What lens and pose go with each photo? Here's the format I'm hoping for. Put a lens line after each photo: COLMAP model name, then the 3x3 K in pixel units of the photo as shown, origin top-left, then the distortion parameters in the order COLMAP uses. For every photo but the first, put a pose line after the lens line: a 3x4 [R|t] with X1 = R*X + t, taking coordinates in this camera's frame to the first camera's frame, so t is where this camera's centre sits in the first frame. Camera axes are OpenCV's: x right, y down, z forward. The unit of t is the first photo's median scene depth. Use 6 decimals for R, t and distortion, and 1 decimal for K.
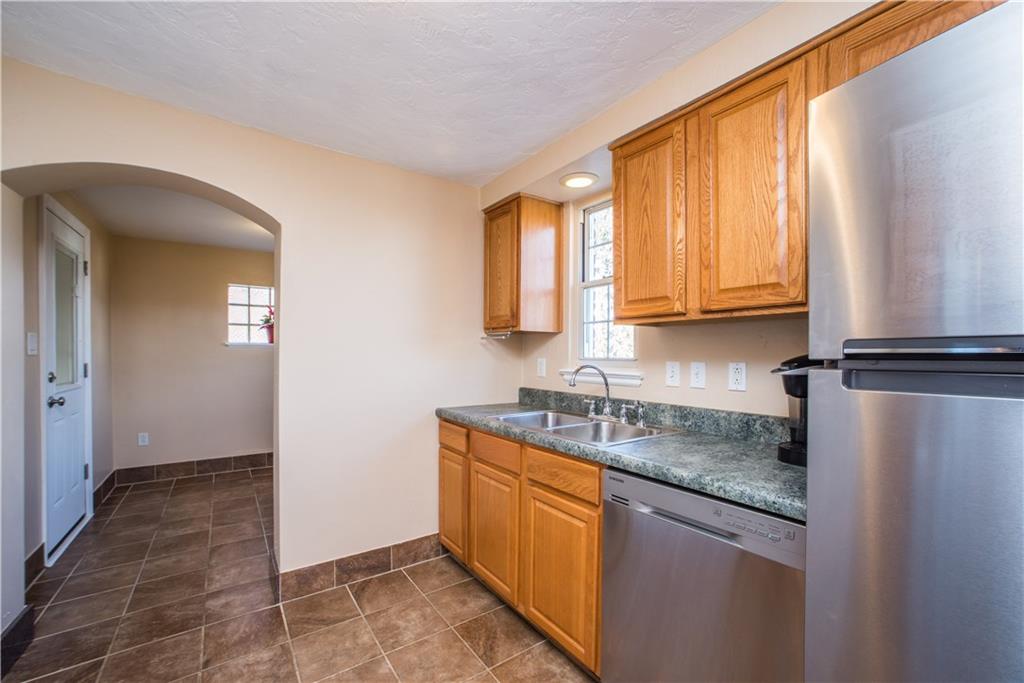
lens RADIAL K [[413.8, 0, 509.4], [0, 413.8, 358.6], [0, 0, 1]] dist [-0.049512, 0.021029]
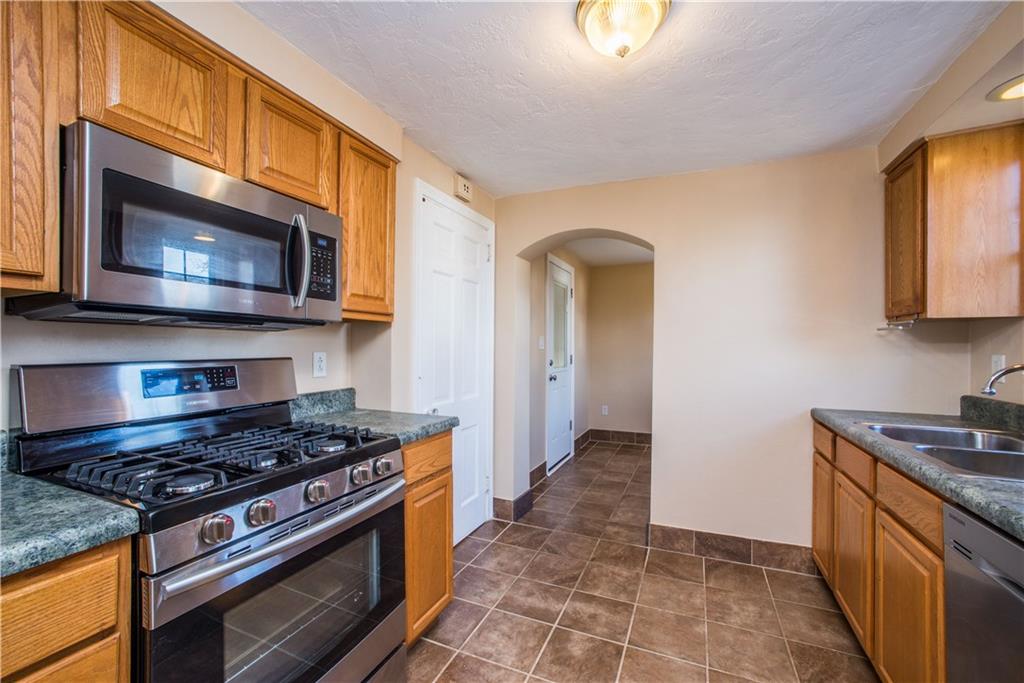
lens RADIAL K [[423.4, 0, 527.7], [0, 423.4, 343.6], [0, 0, 1]] dist [-0.000788, 0.000090]
pose [[0.545450, -0.010219, -0.838081, 0.276606], [-0.009014, 0.999796, -0.018057, -0.000521], [0.838095, 0.017404, 0.545247, -0.037824]]
